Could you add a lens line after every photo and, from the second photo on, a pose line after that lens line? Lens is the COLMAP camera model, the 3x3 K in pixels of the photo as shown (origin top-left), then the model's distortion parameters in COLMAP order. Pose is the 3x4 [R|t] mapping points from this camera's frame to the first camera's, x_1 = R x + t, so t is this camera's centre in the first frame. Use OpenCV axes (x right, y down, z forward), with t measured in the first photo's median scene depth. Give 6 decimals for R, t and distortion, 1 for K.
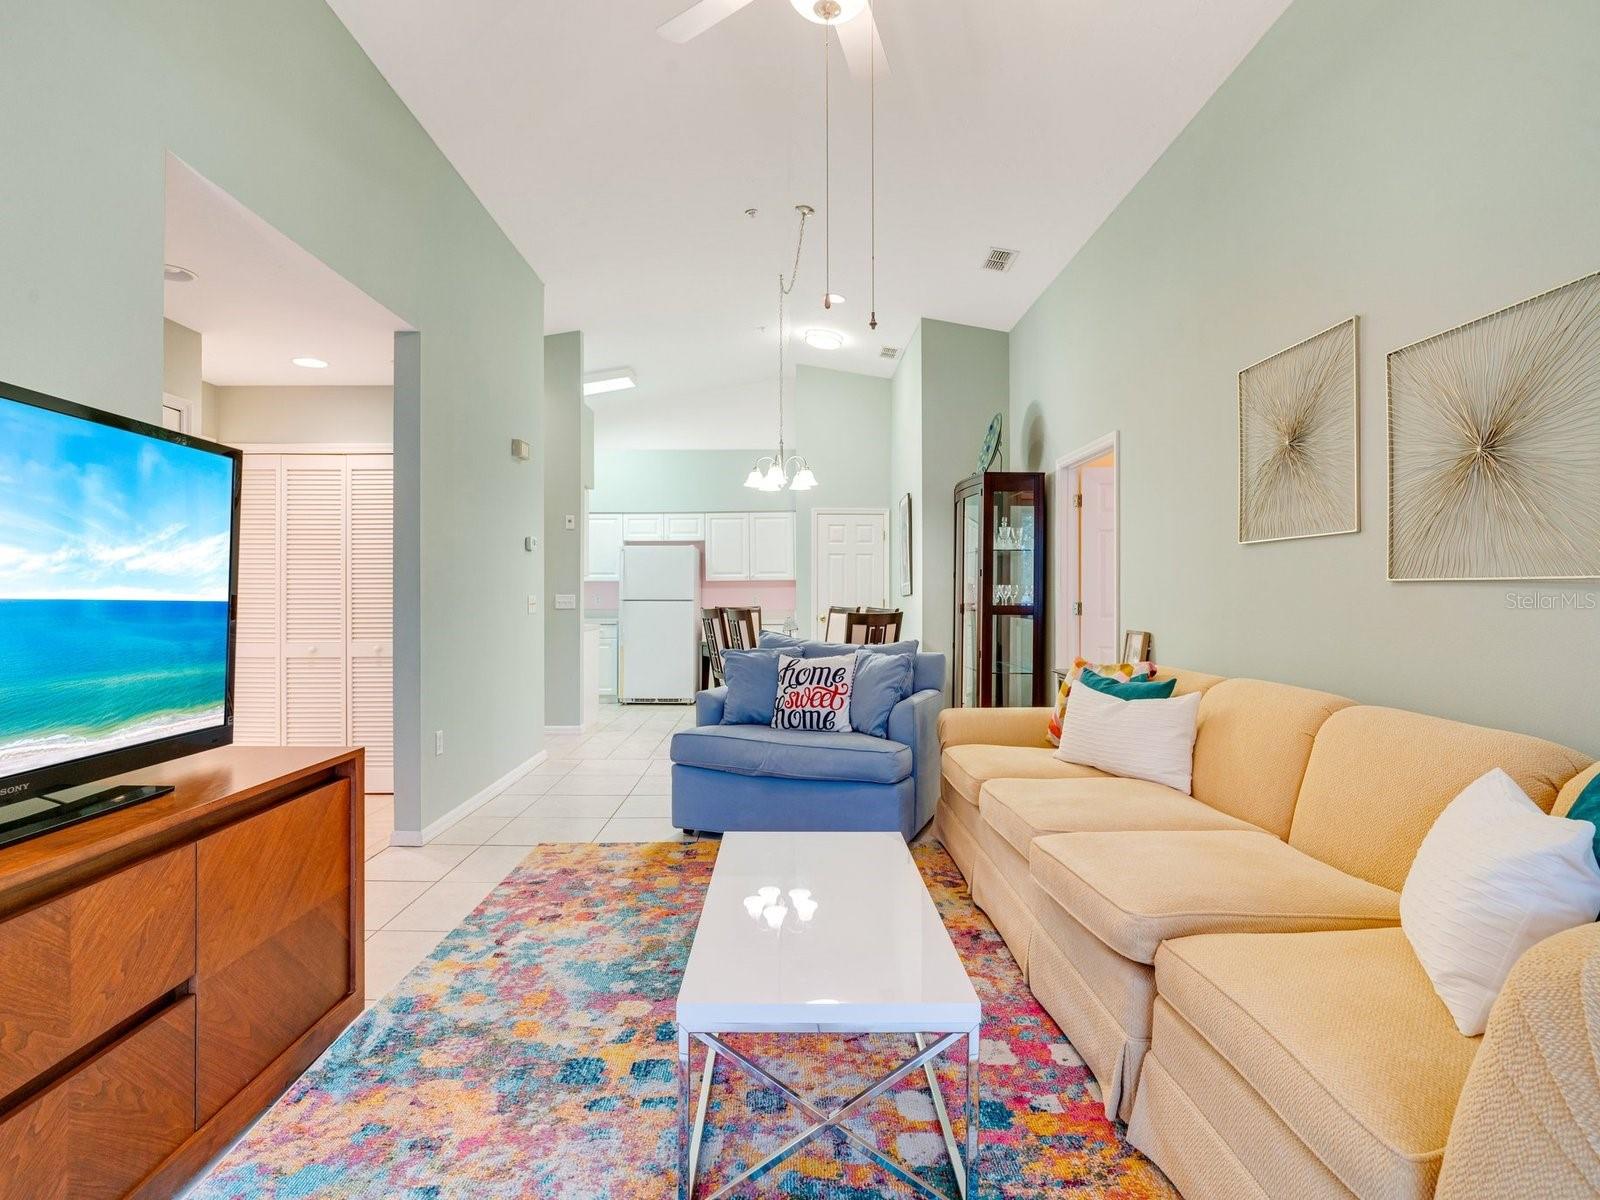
lens RADIAL K [[837.6, 0, 789.8], [0, 837.6, 584.9], [0, 0, 1]] dist [-0.004956, 0.001242]
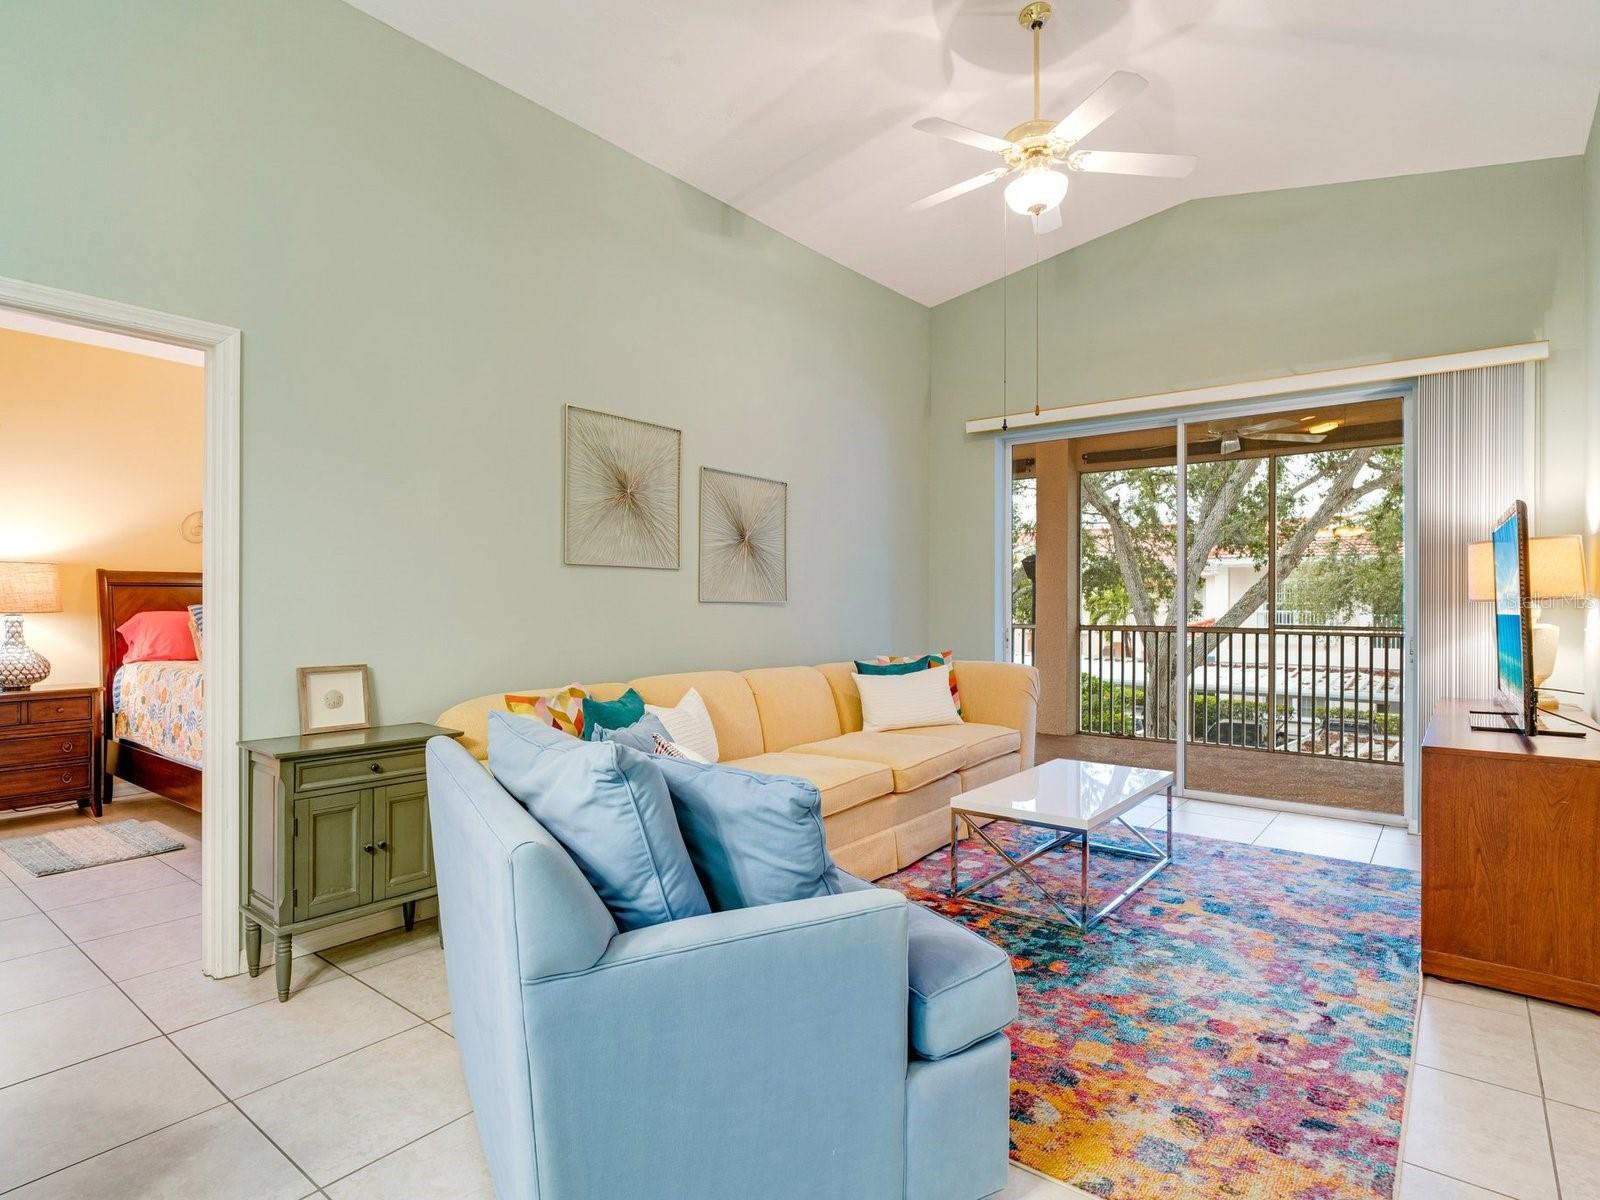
lens RADIAL K [[846.4, 0, 795.2], [0, 846.4, 573.4], [0, 0, 1]] dist [-0.013495, 0.002190]
pose [[-0.777798, 0.015850, 0.628314, -0.320322], [-0.012172, 0.999115, -0.040273, 0.005755], [-0.628396, -0.038972, -0.776917, 1.385642]]
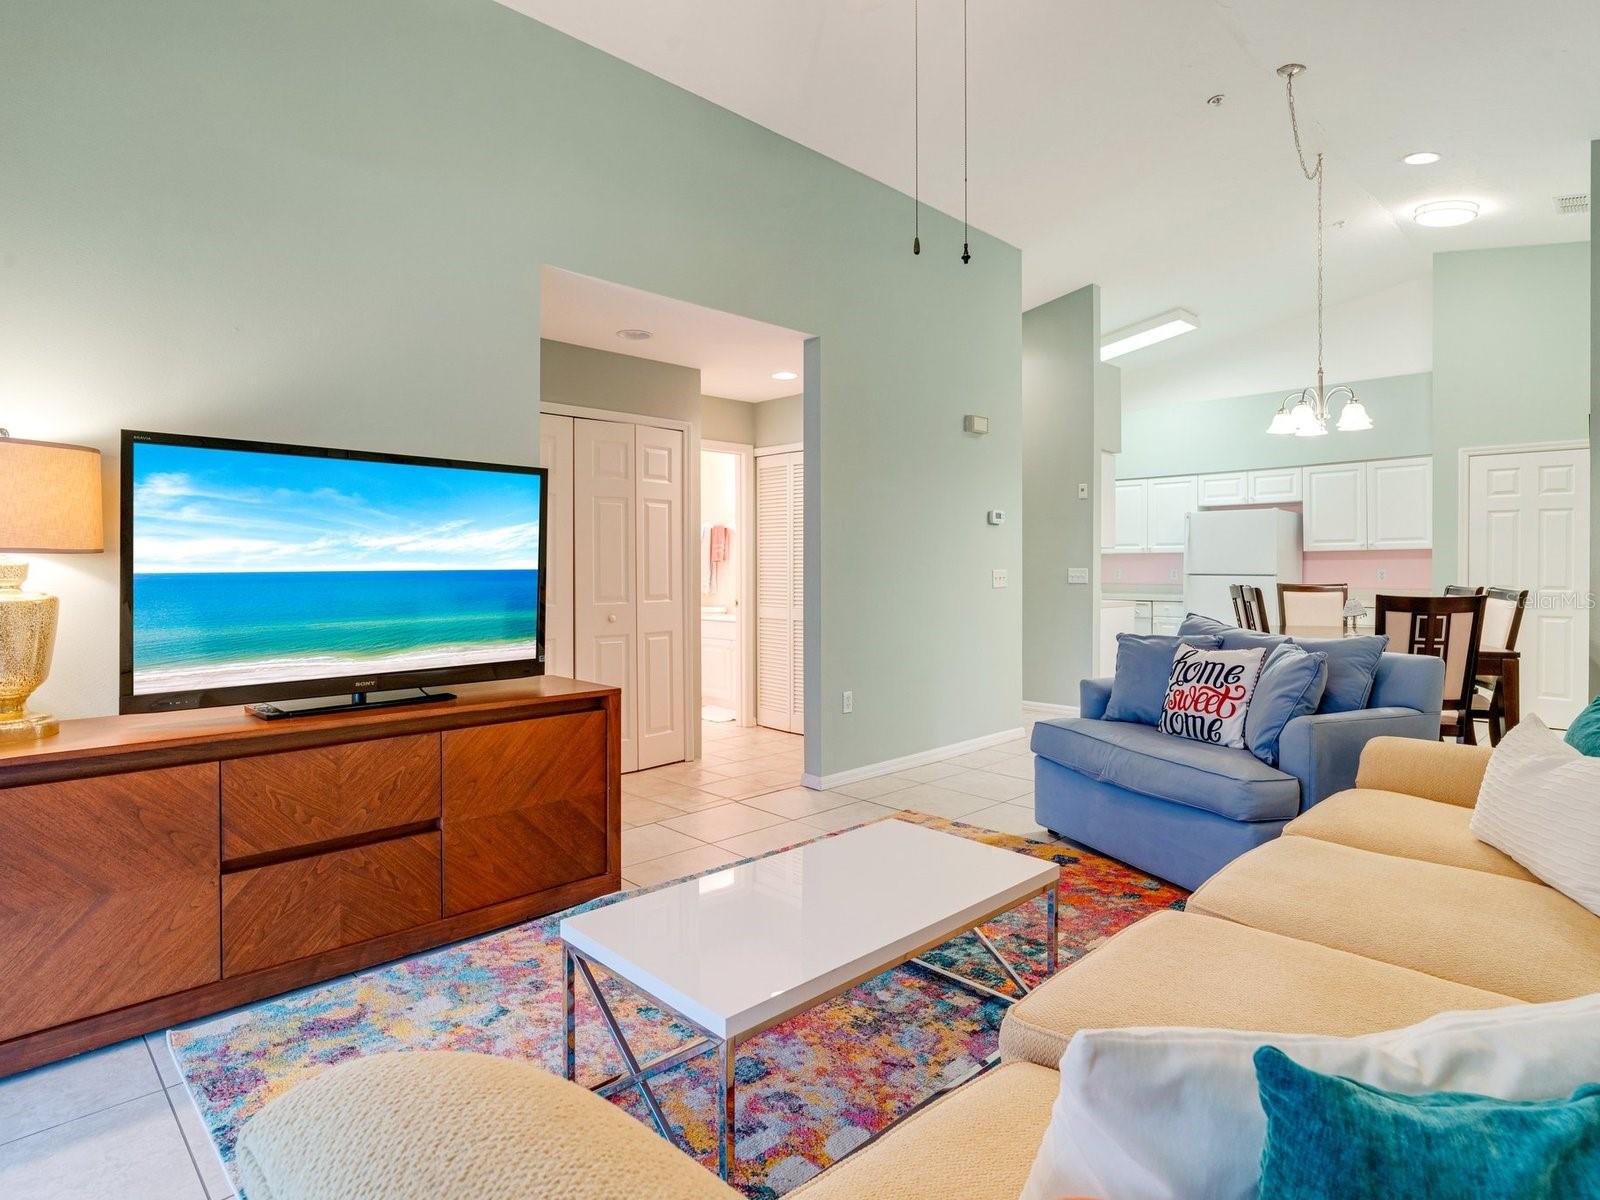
lens RADIAL K [[870.2, 0, 785.4], [0, 870.2, 560.5], [0, 0, 1]] dist [-0.010453, 0.001244]
pose [[0.689448, -0.003358, -0.724327, 0.359725], [0.007224, 0.999971, 0.002240, -0.002777], [0.724299, -0.006777, 0.689453, 0.144863]]
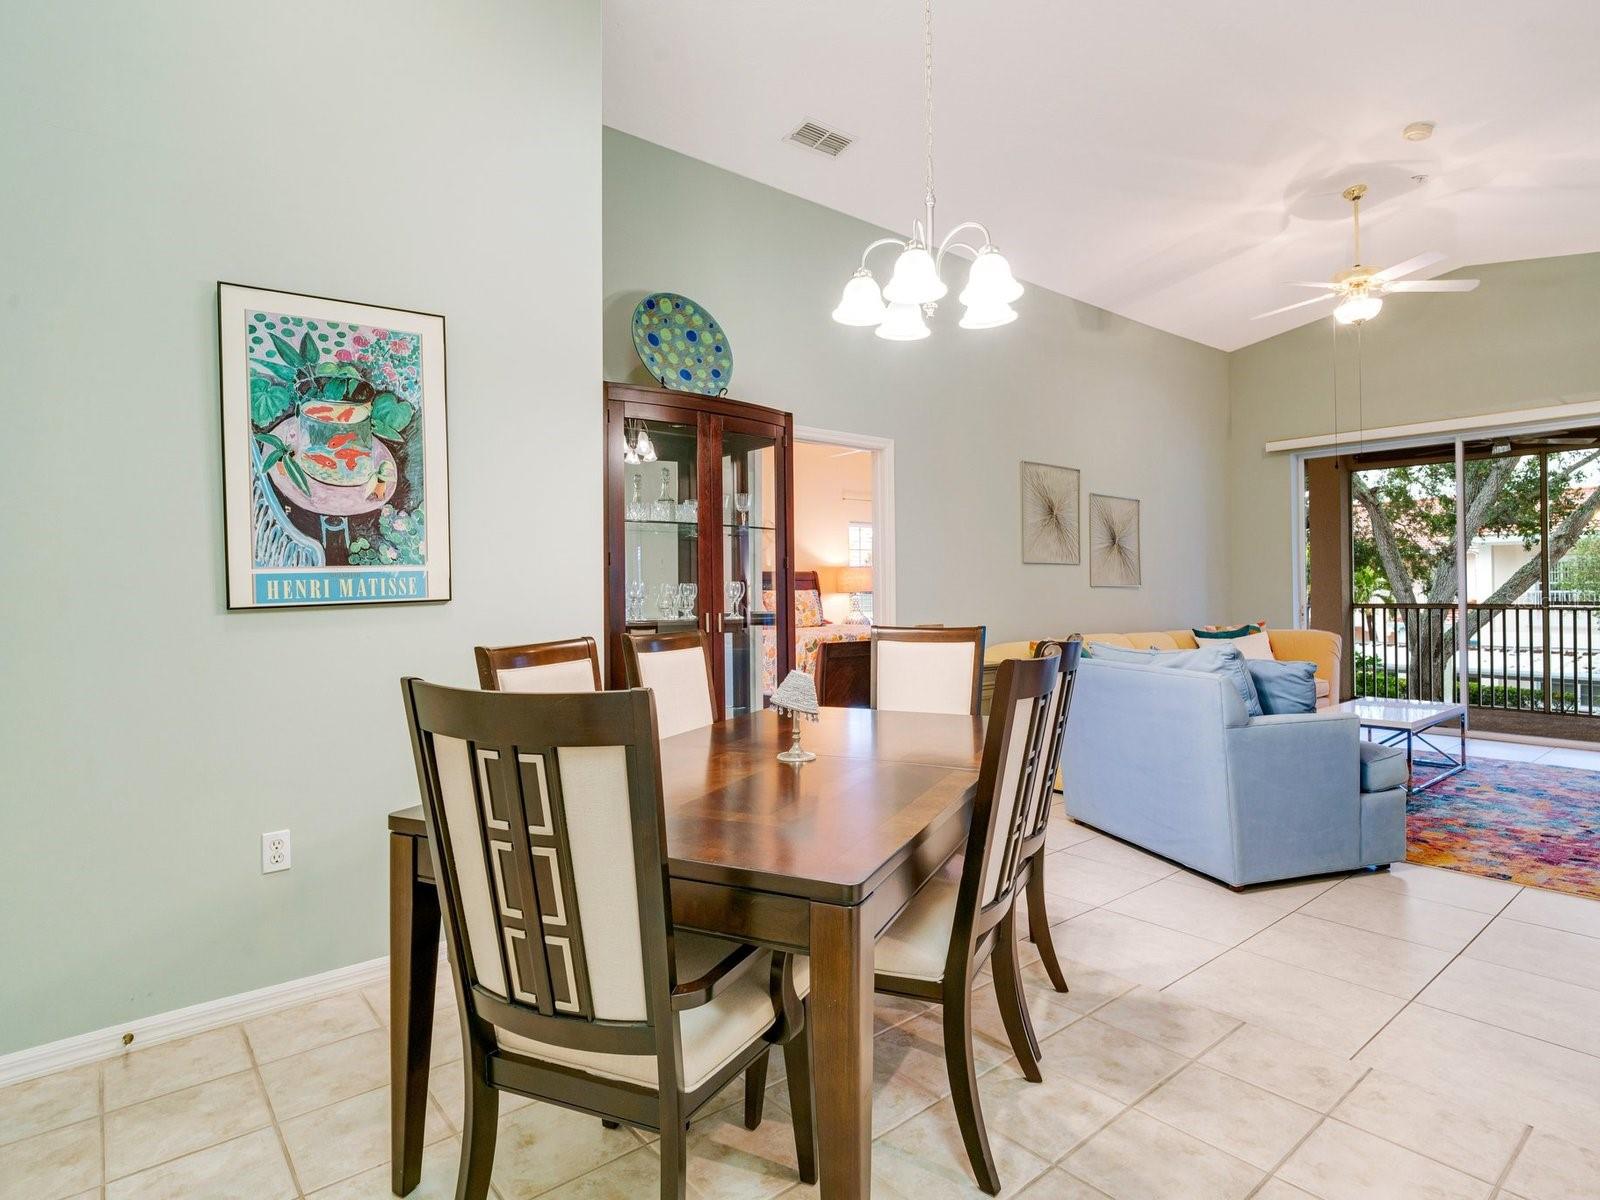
lens RADIAL K [[870.2, 0, 785.4], [0, 870.2, 560.5], [0, 0, 1]] dist [-0.010453, 0.001244]
pose [[-0.631685, 0.029083, 0.774679, -0.432953], [-0.001394, 0.999252, -0.038650, 0.014646], [-0.775224, -0.025495, -0.631172, 2.050958]]
